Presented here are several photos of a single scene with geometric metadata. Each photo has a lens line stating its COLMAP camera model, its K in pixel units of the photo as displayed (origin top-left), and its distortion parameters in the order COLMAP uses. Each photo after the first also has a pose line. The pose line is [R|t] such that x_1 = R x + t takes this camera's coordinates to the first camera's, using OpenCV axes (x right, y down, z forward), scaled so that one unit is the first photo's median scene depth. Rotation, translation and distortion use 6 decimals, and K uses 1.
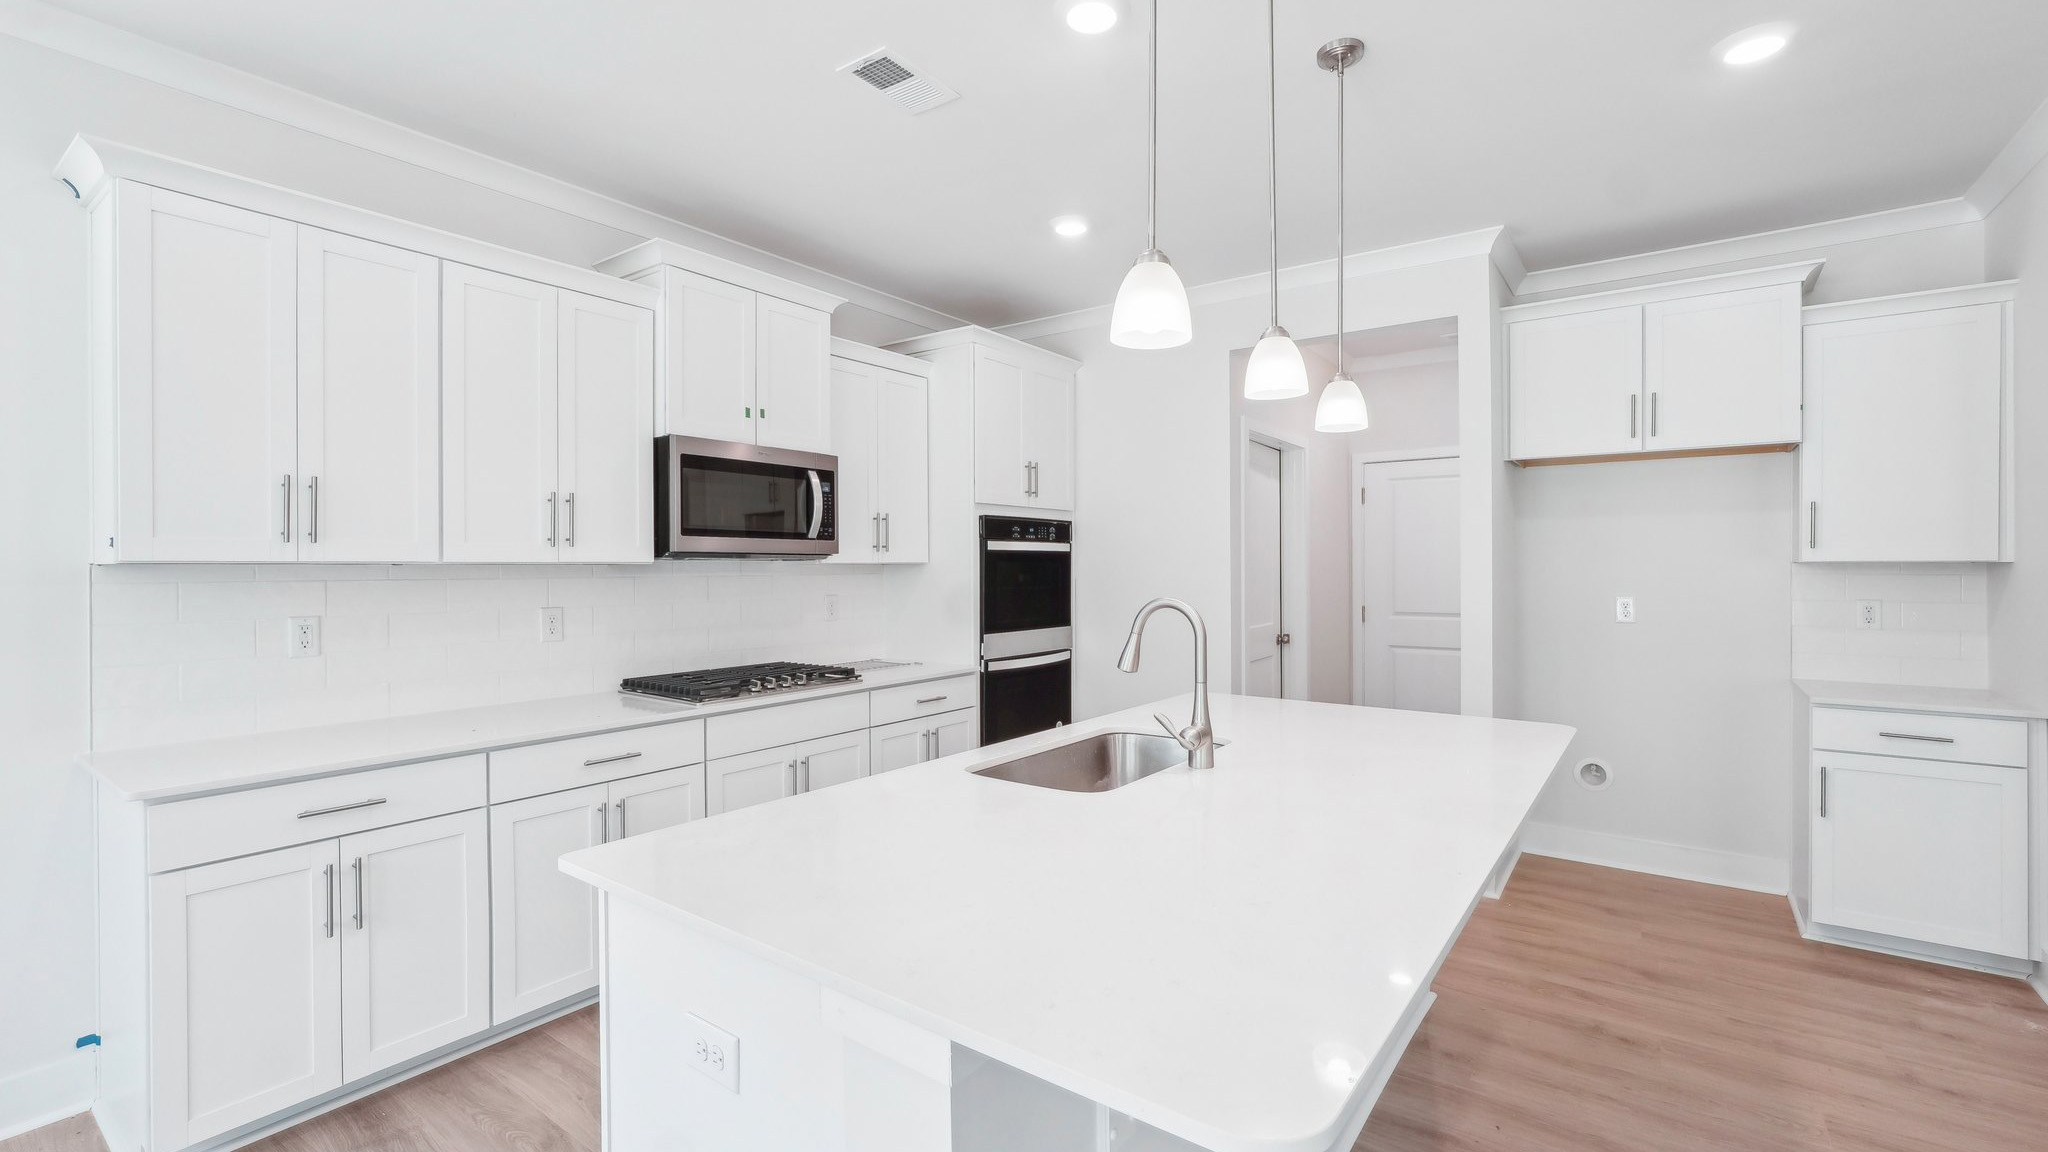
lens RADIAL K [[882.2, 0, 1025.1], [0, 882.2, 568.5], [0, 0, 1]] dist [-0.014446, 0.003629]
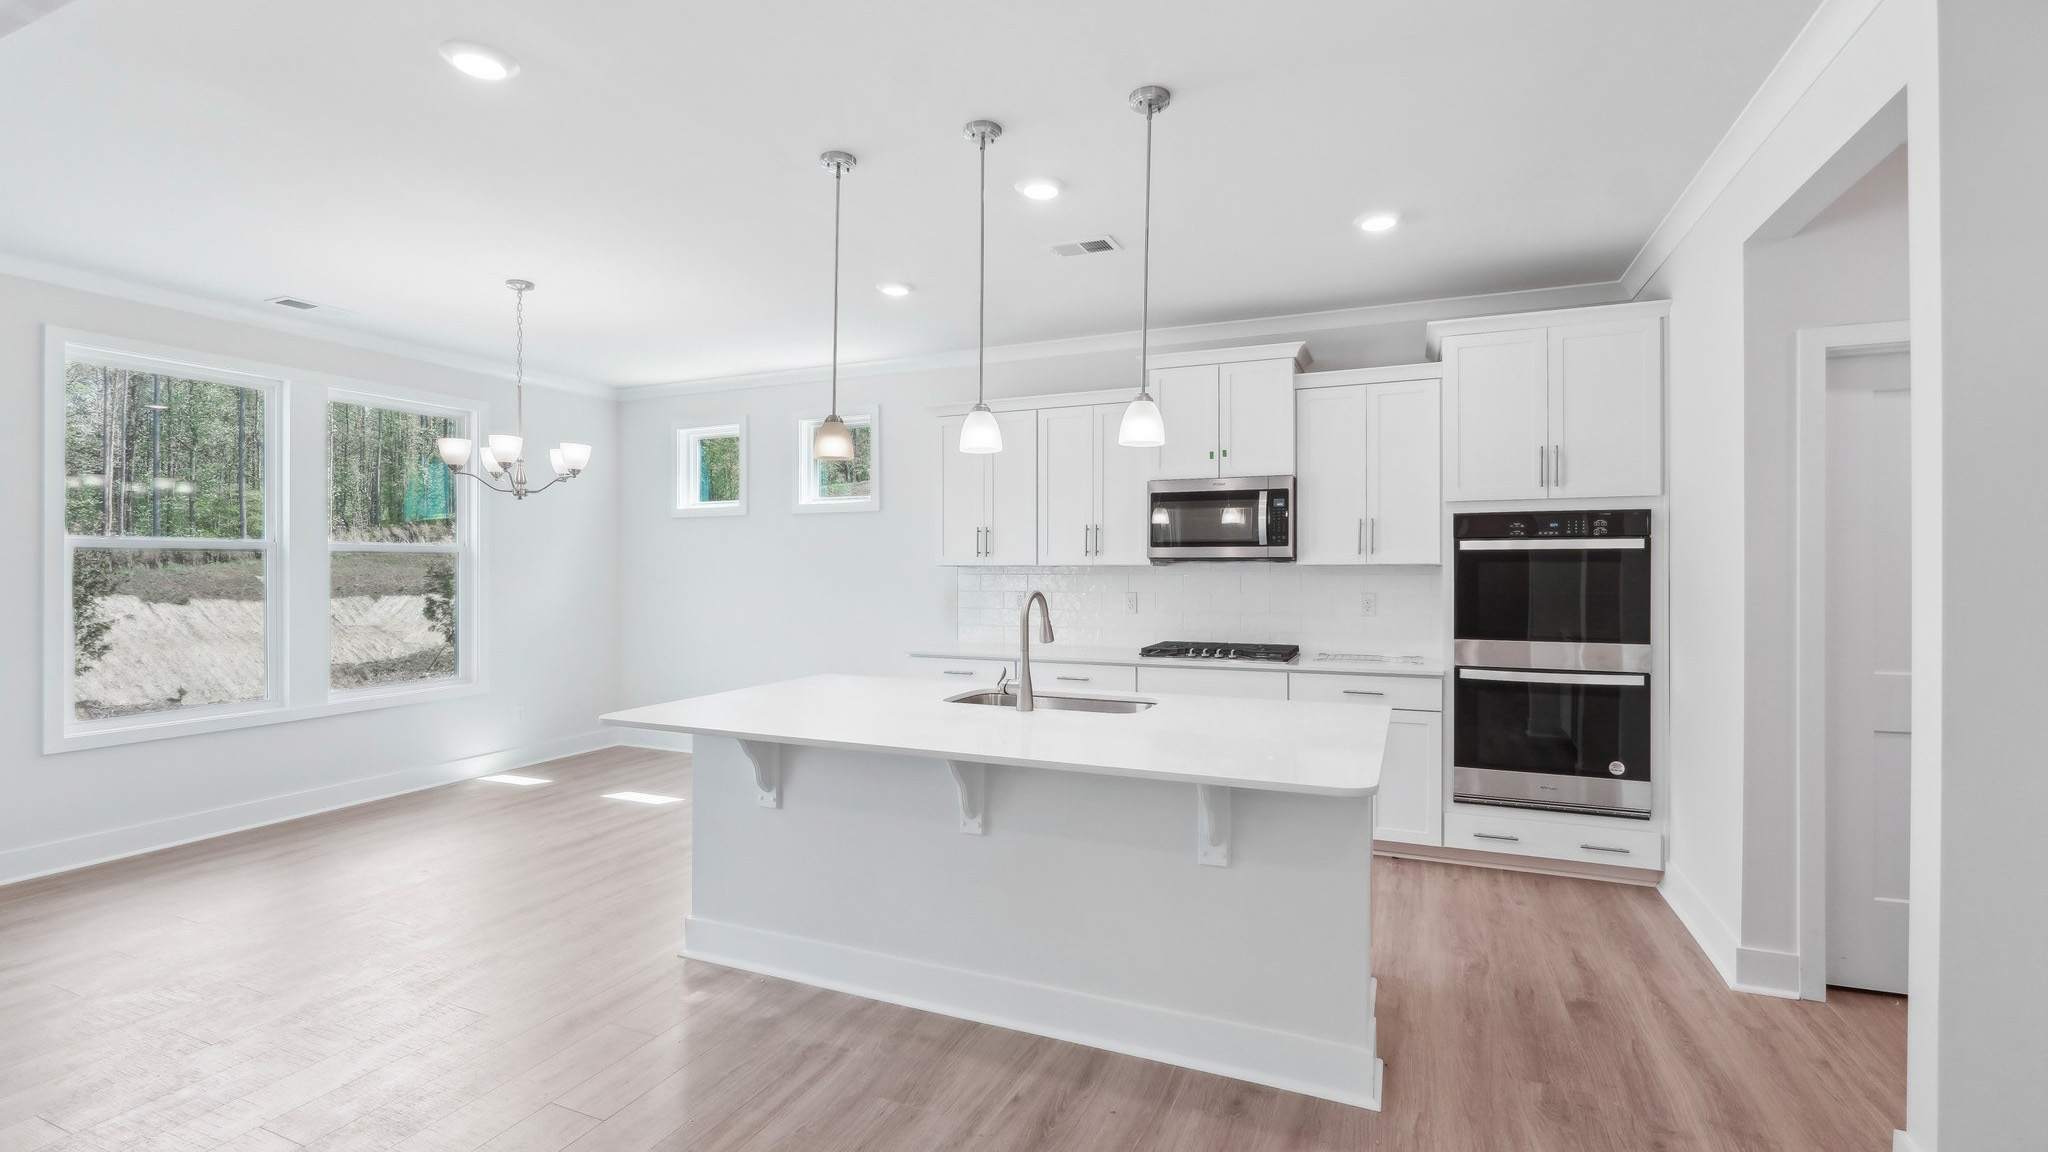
lens RADIAL K [[882.2, 0, 1023.8], [0, 882.2, 569.7], [0, 0, 1]] dist [-0.014446, 0.003629]
pose [[0.214148, 0.002886, -0.976797, 0.929692], [-0.002565, 0.999994, 0.002392, -0.001365], [0.976798, 0.001993, 0.214154, 0.407055]]
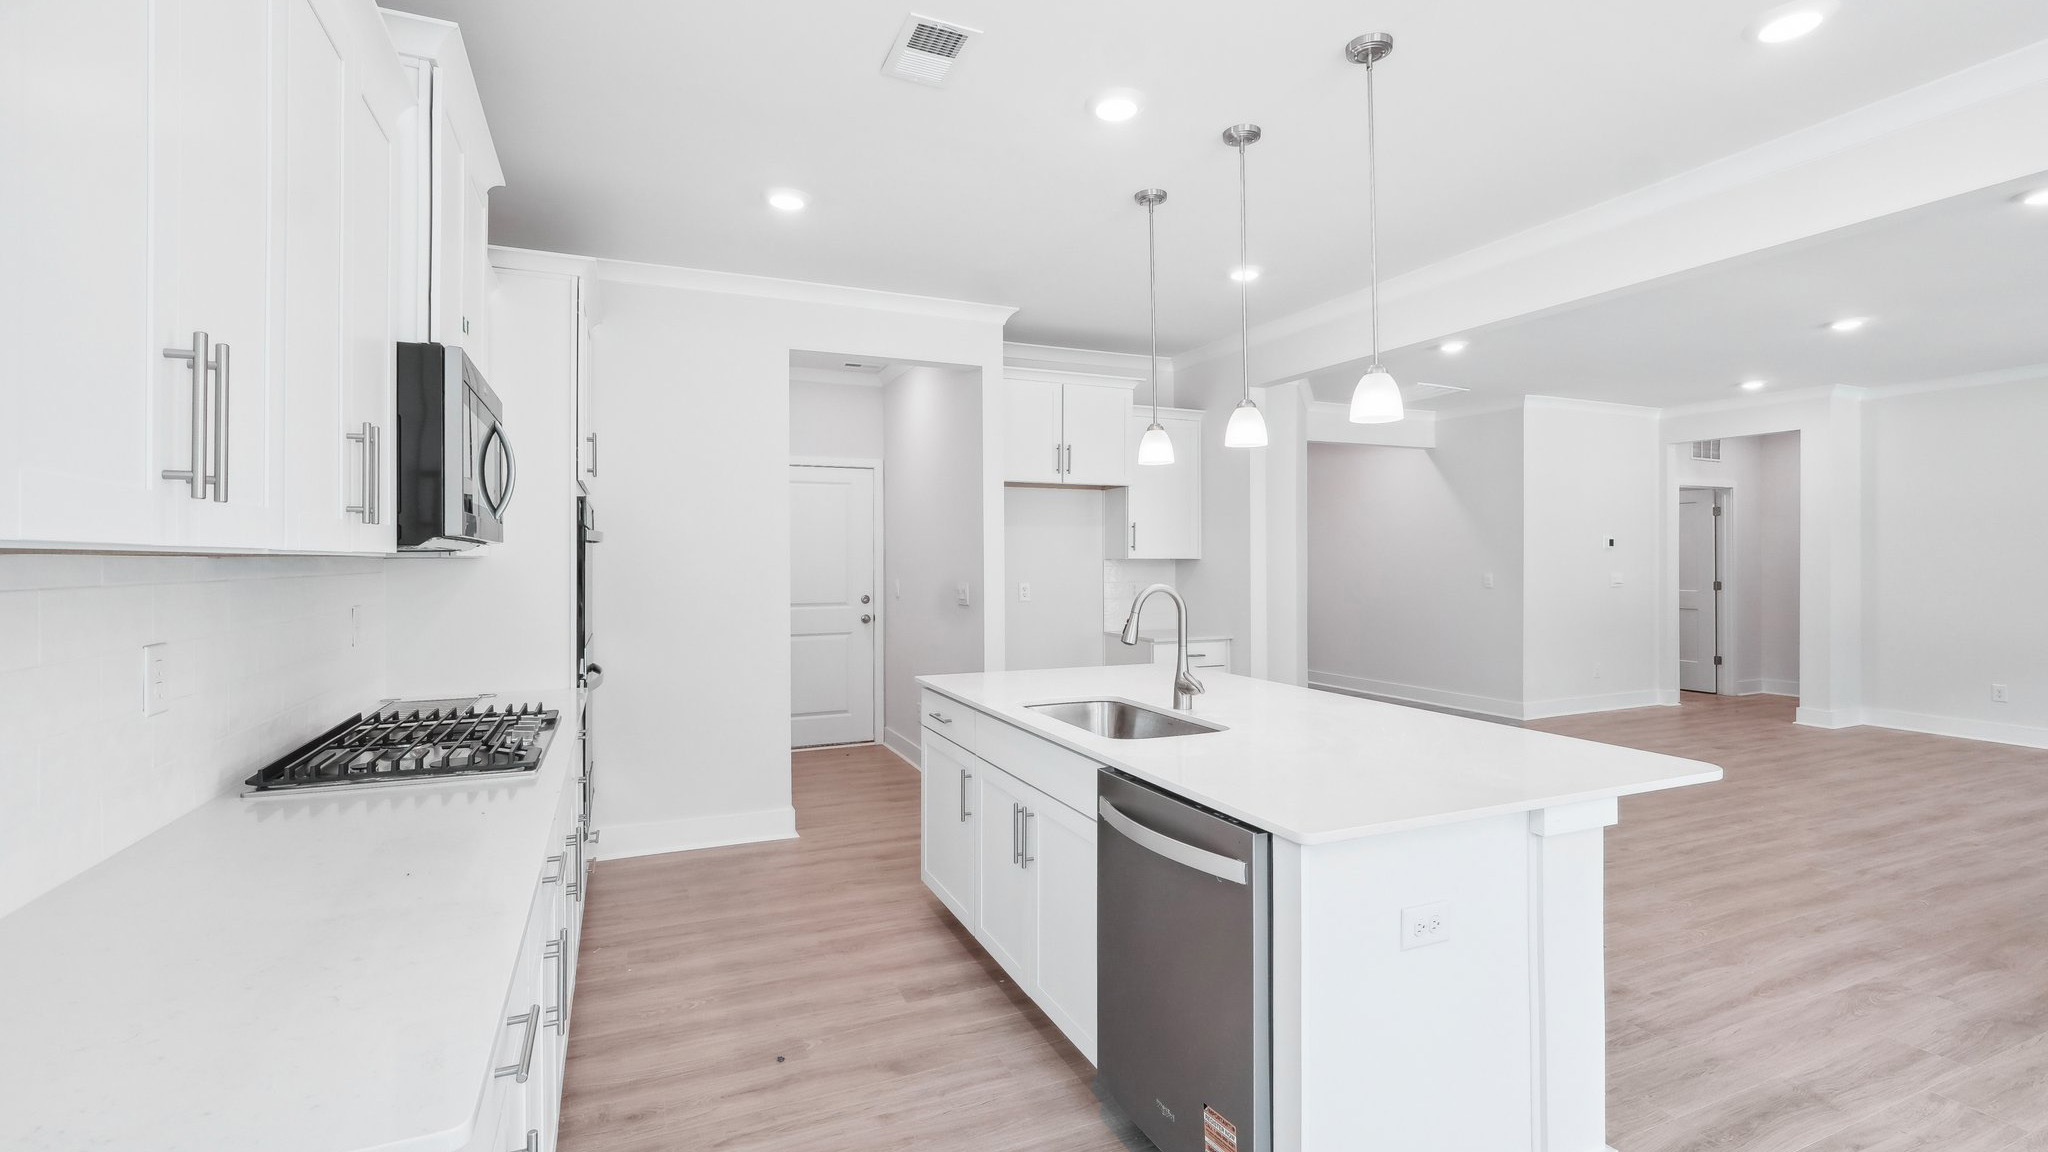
lens RADIAL K [[907.6, 0, 1043.4], [0, 907.6, 550.7], [0, 0, 1]] dist [0.000981, 0.000732]
pose [[0.502181, 0.010489, 0.864699, -0.640650], [0.004476, 0.999882, -0.014728, 0.001242], [-0.864751, 0.011266, 0.502075, 0.273721]]
